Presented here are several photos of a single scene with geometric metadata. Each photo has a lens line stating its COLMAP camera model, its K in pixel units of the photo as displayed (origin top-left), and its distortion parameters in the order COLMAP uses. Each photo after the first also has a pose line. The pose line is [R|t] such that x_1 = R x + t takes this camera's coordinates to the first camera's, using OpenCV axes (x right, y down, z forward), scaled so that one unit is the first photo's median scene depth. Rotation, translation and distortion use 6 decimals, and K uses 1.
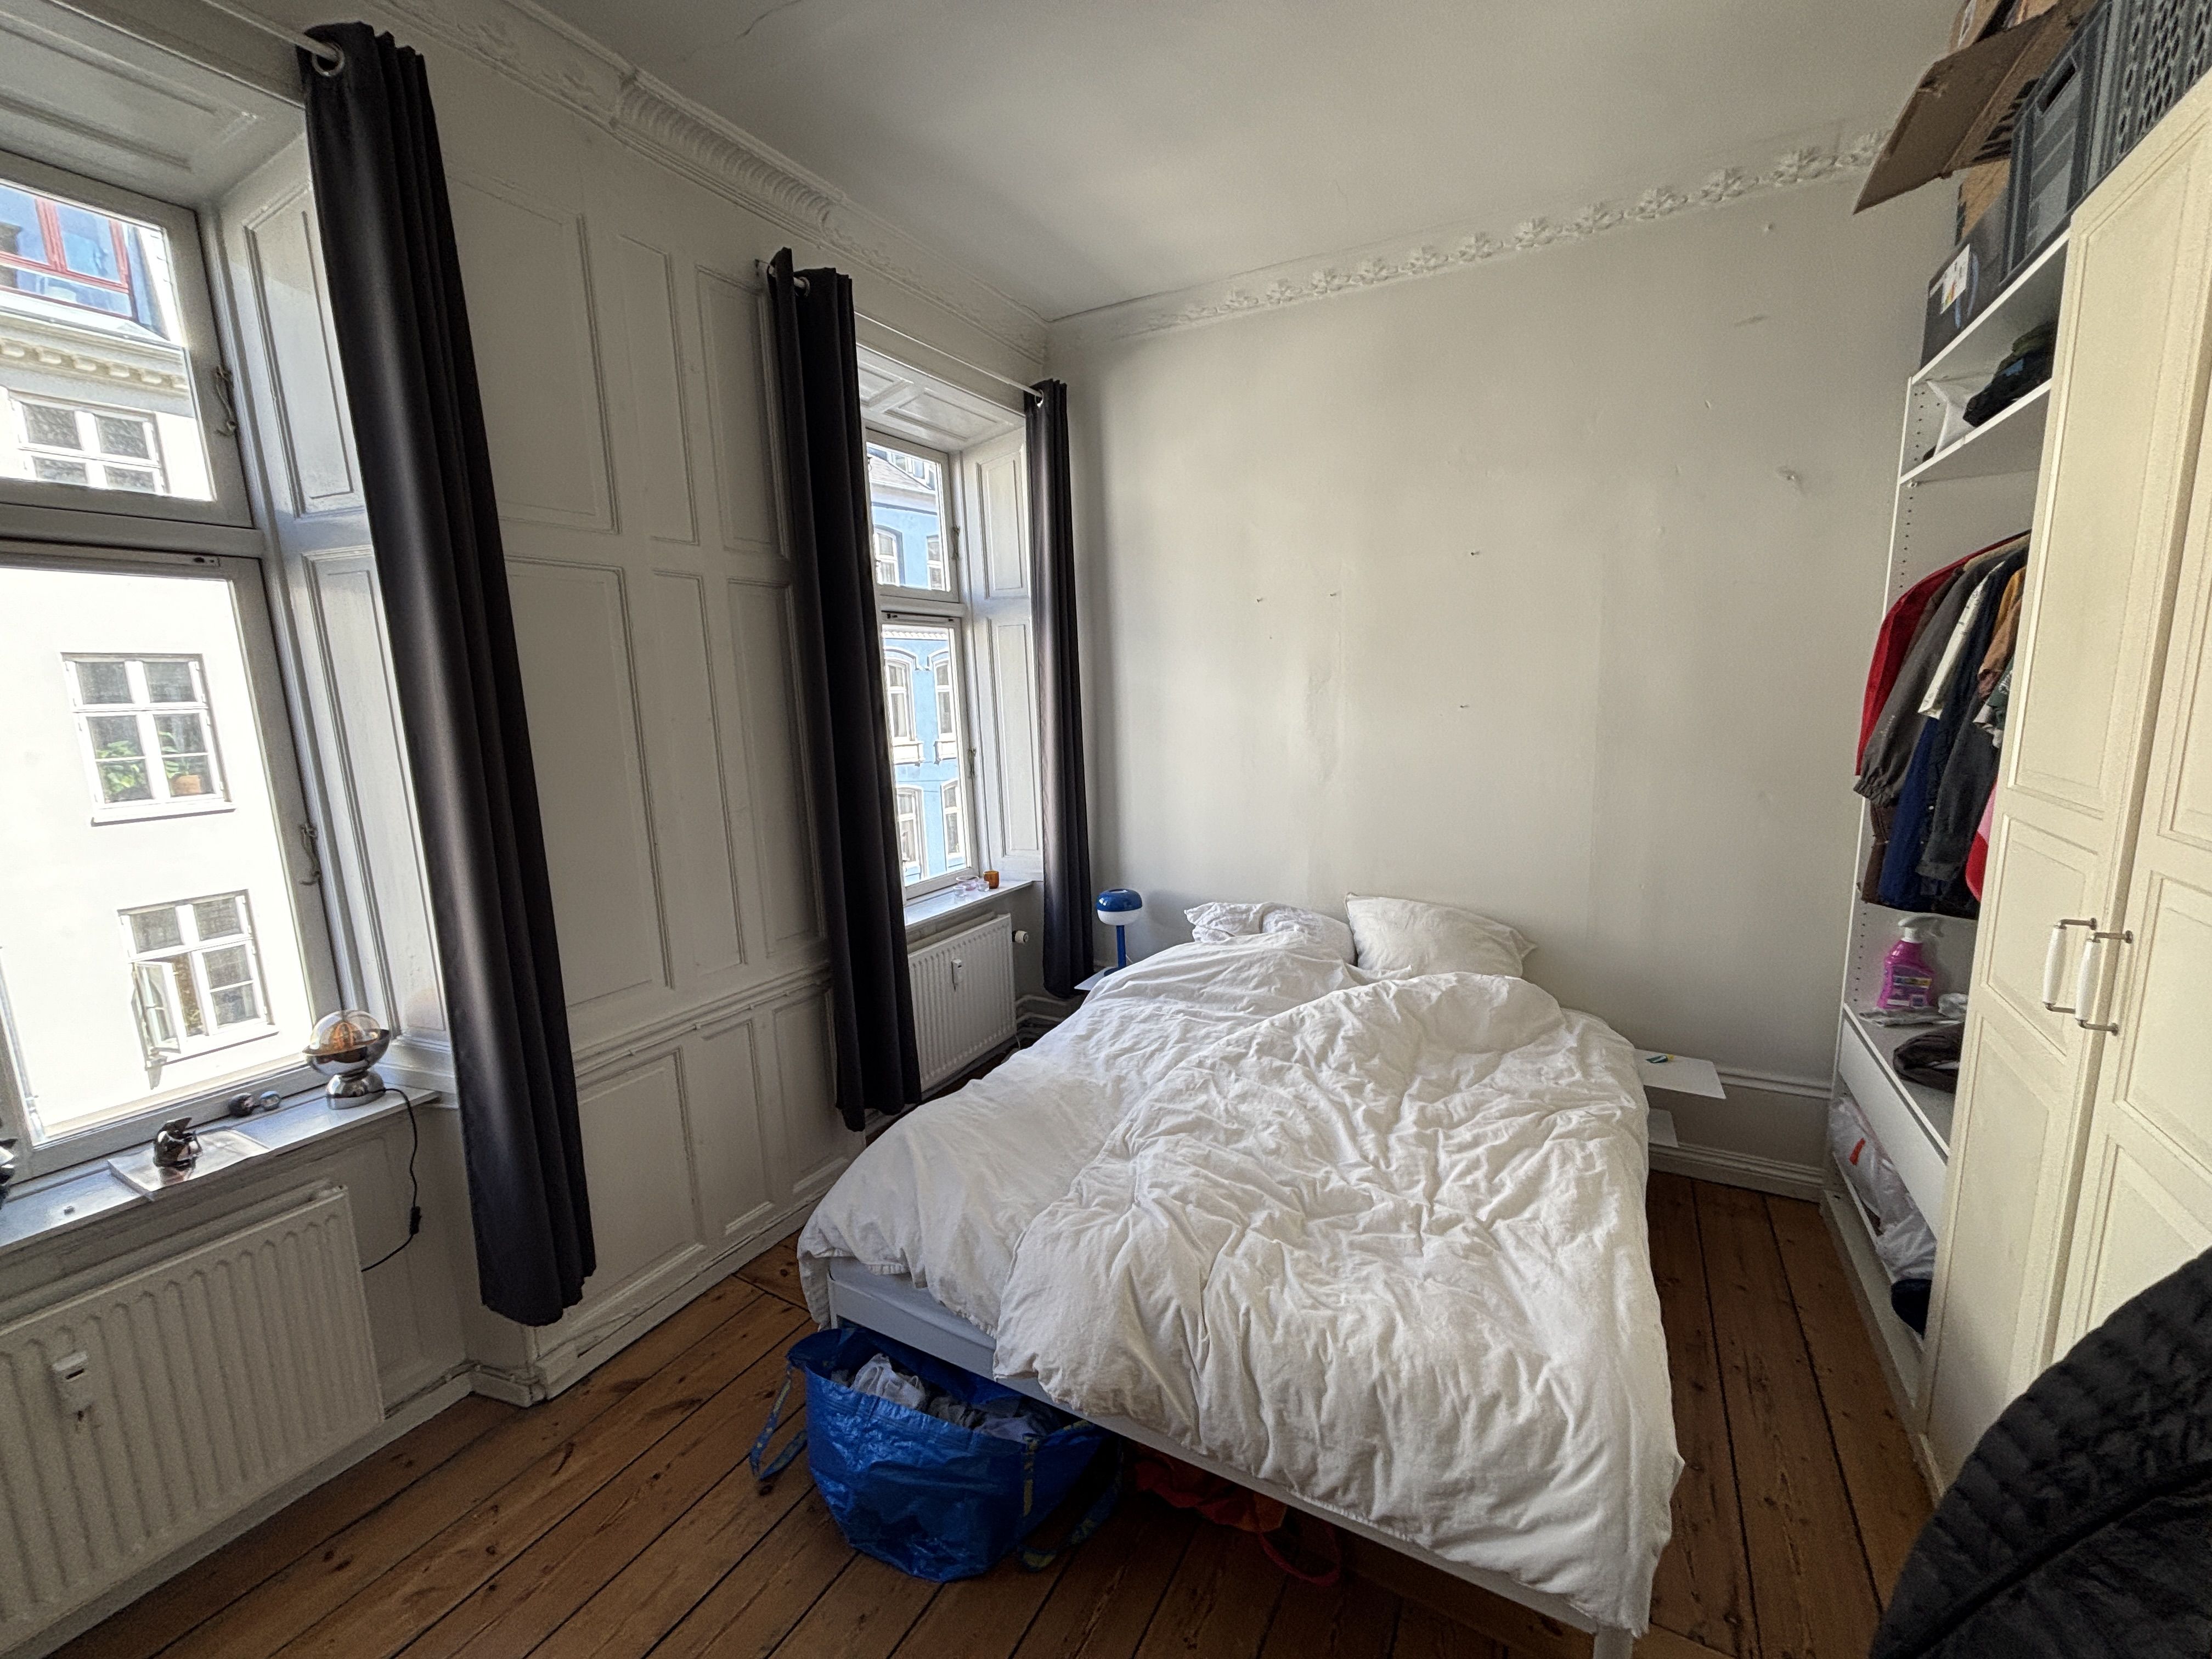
lens RADIAL K [[881.8, 0, 1094.9], [0, 881.8, 833.8], [0, 0, 1]] dist [-0.001622, 0.000129]
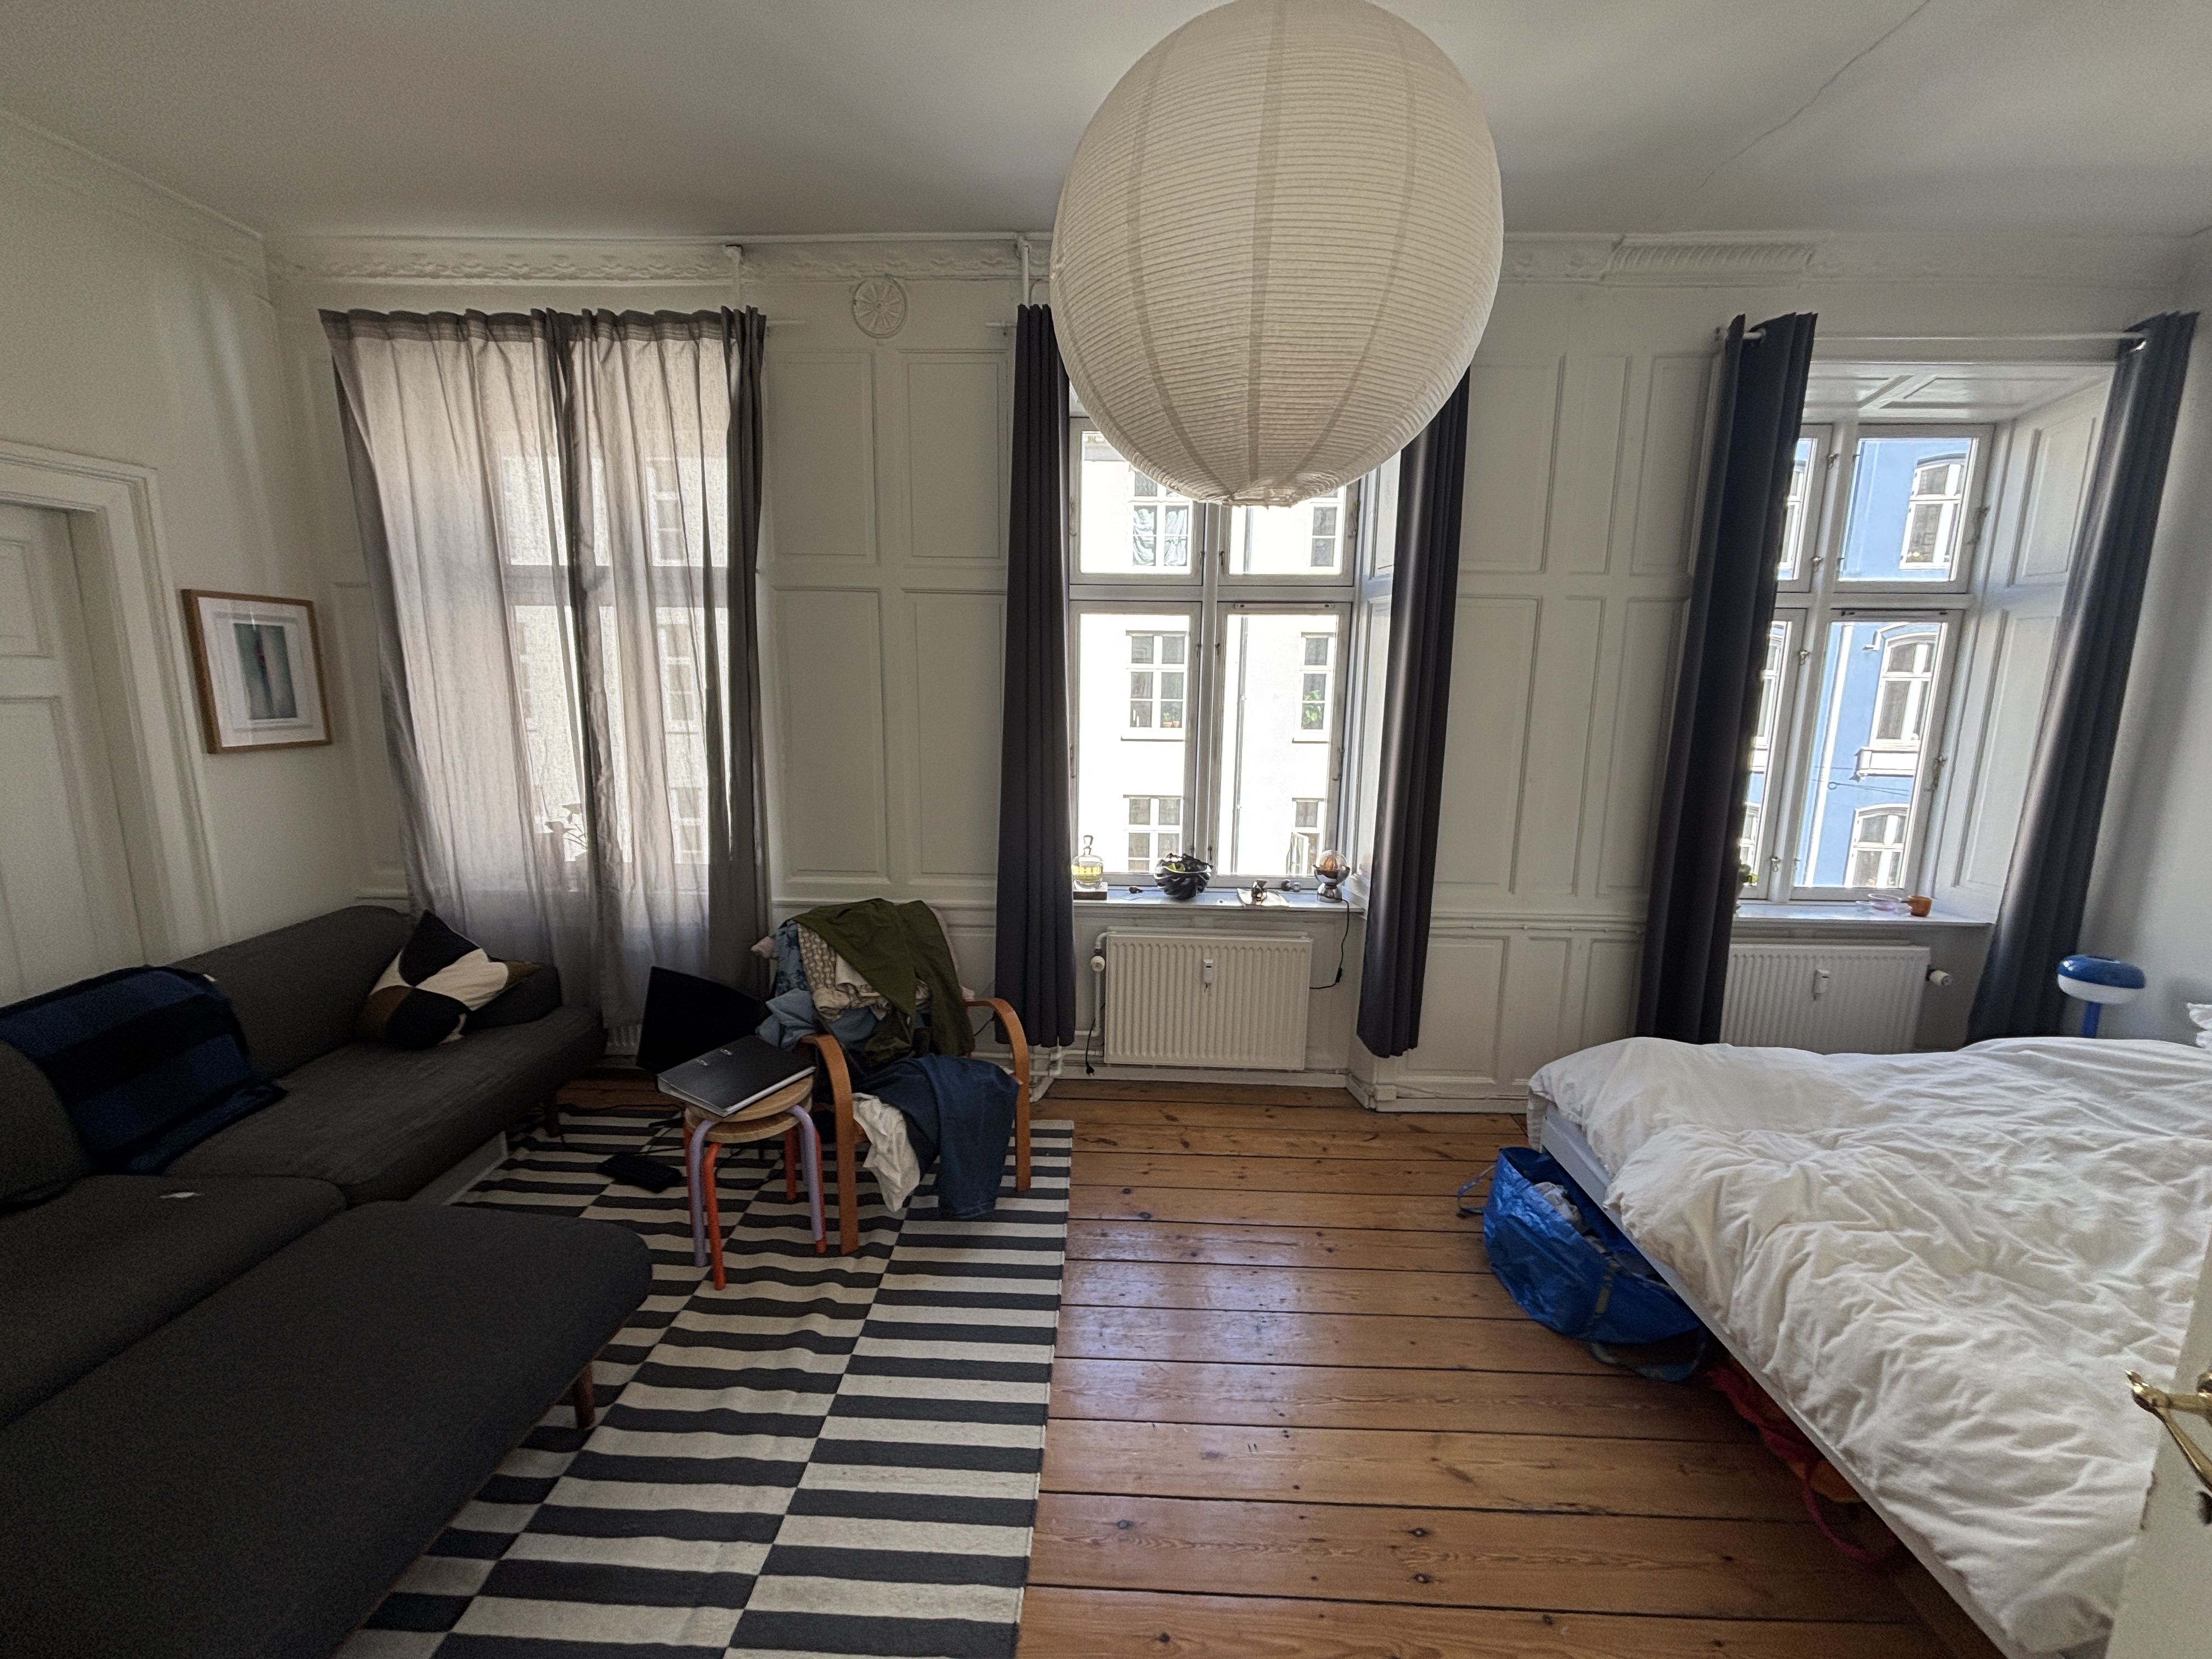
lens RADIAL K [[891.4, 0, 1102.9], [0, 891.4, 824.7], [0, 0, 1]] dist [-0.000946, -0.000063]
pose [[0.471448, 0.188451, -0.861524, 0.468902], [-0.172717, 0.977714, 0.119351, 0.010983], [0.864815, 0.092532, 0.493490, -0.309947]]
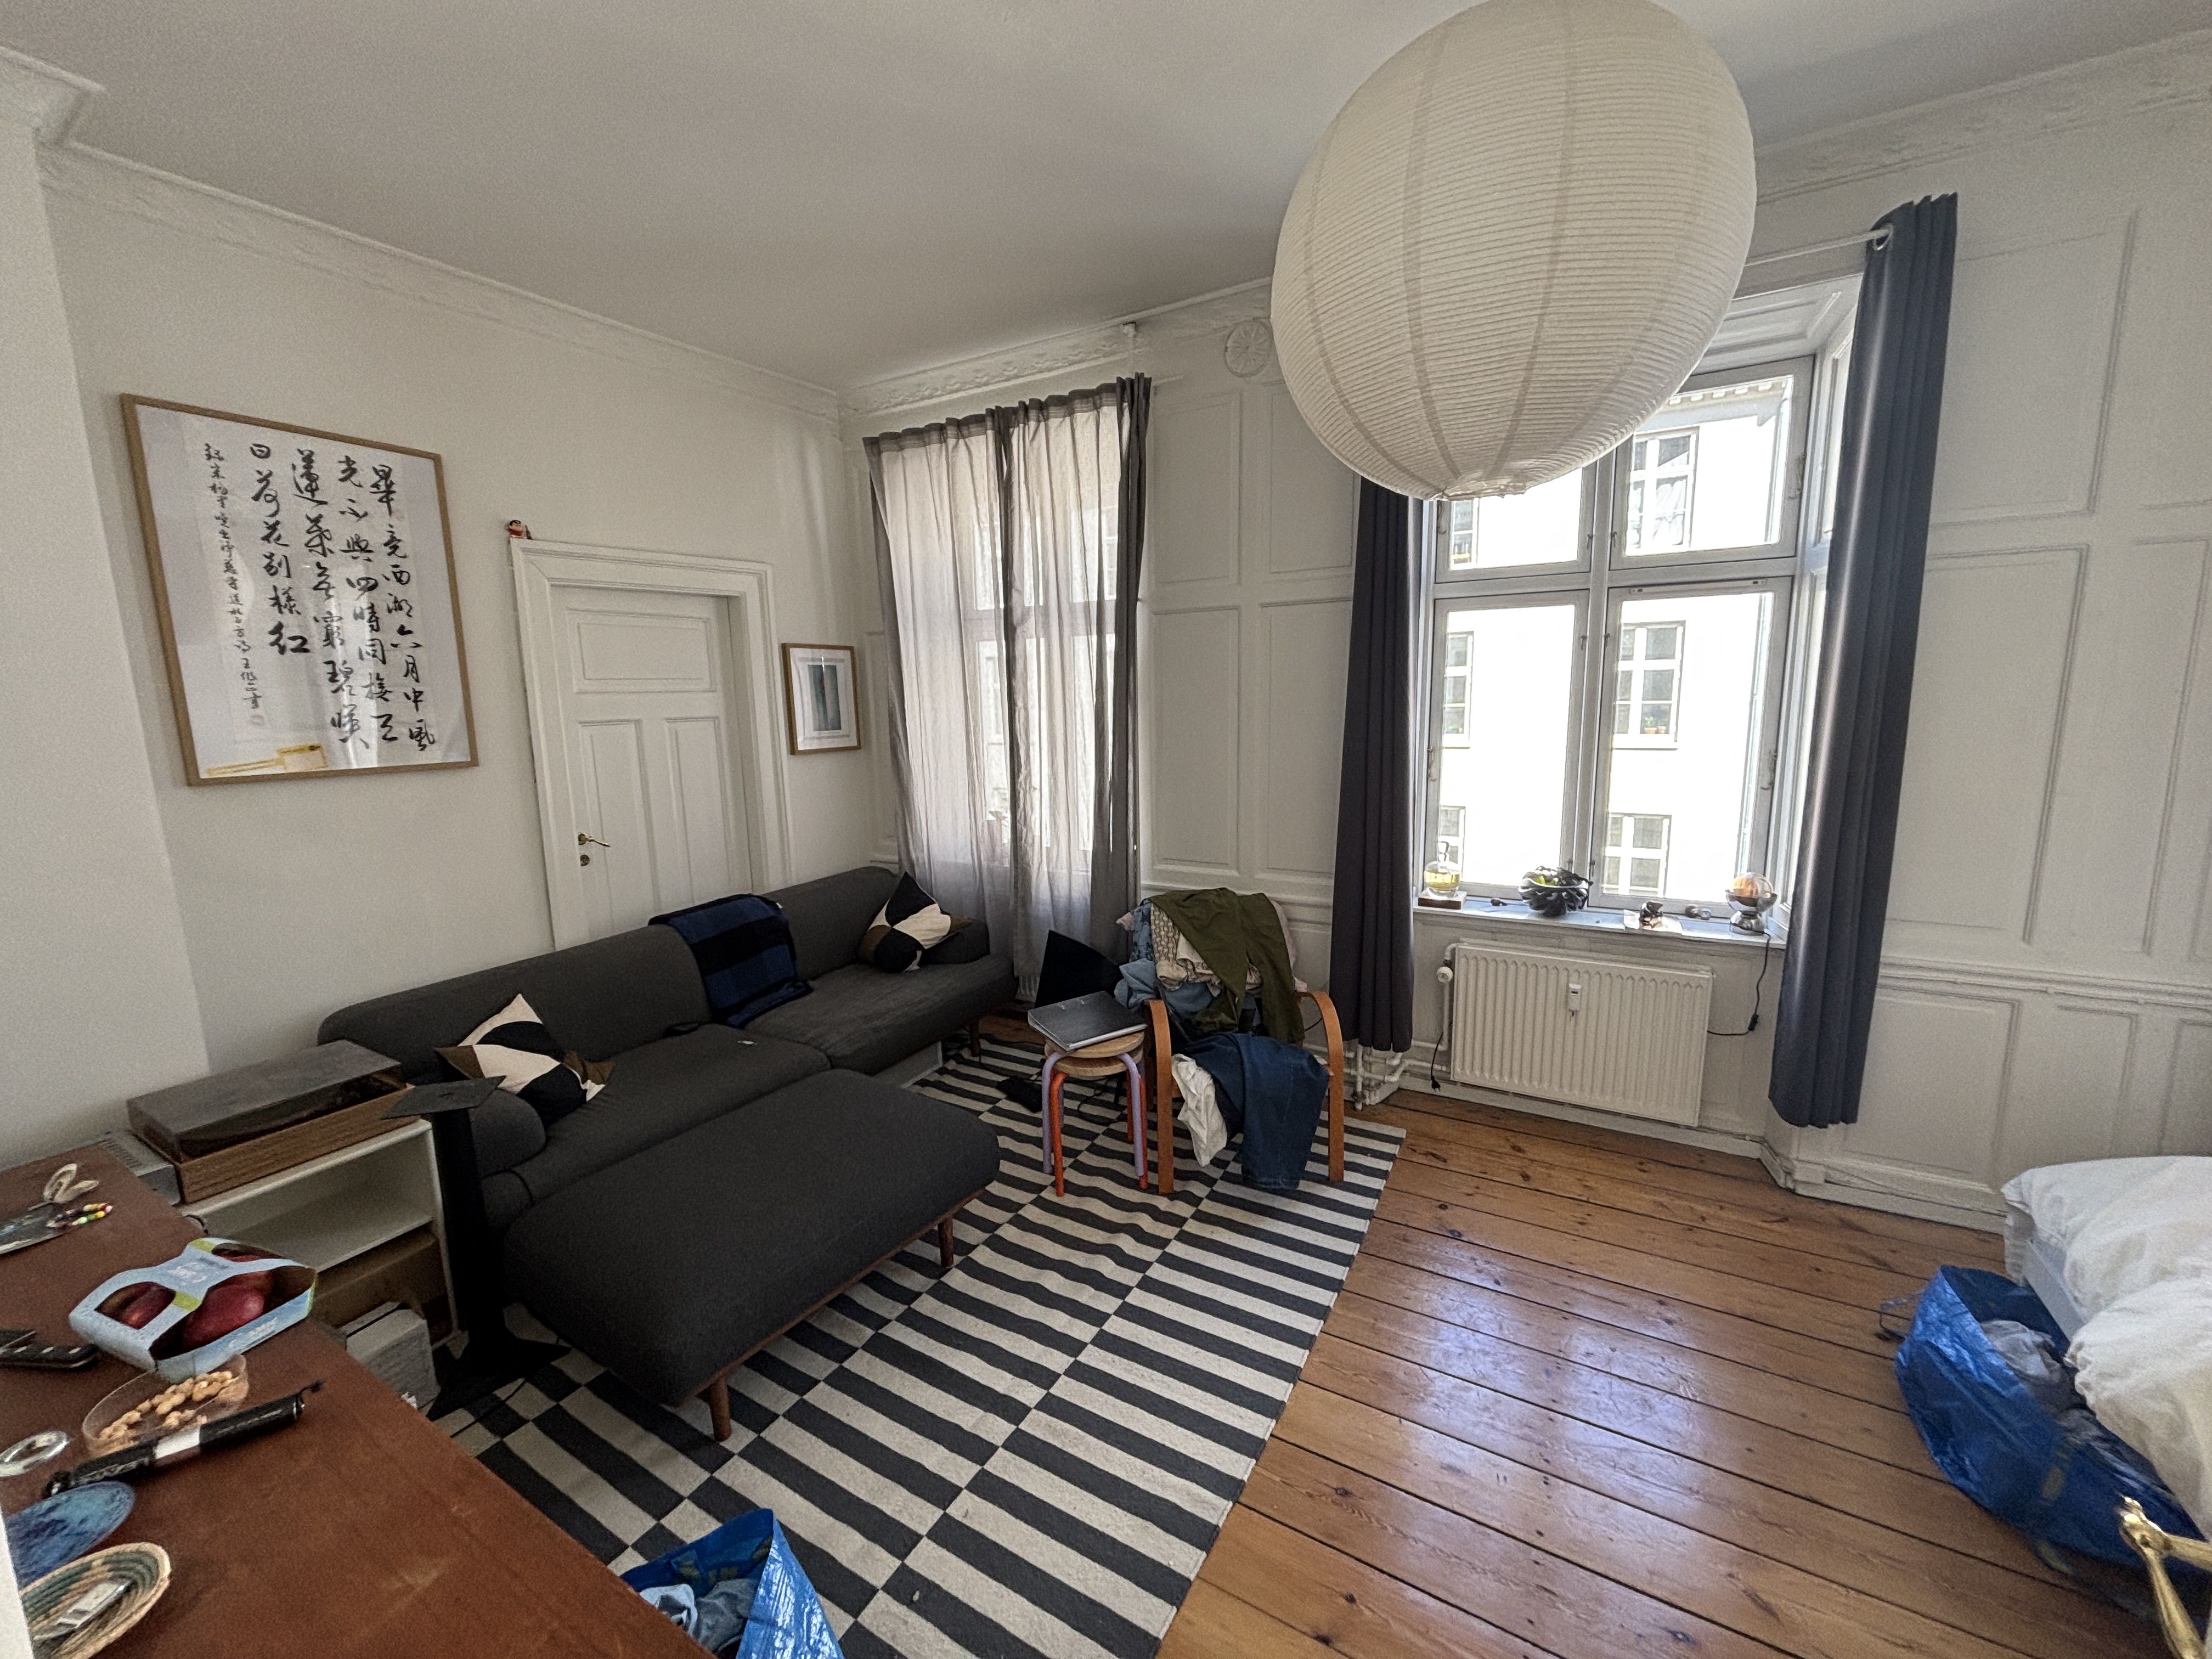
lens RADIAL K [[891.4, 0, 1102.9], [0, 891.4, 824.7], [0, 0, 1]] dist [-0.000946, -0.000063]
pose [[-0.007205, 0.187393, -0.982259, 0.616541], [-0.138263, 0.972663, 0.186576, -0.011810], [0.990369, 0.137155, 0.018901, -0.150433]]
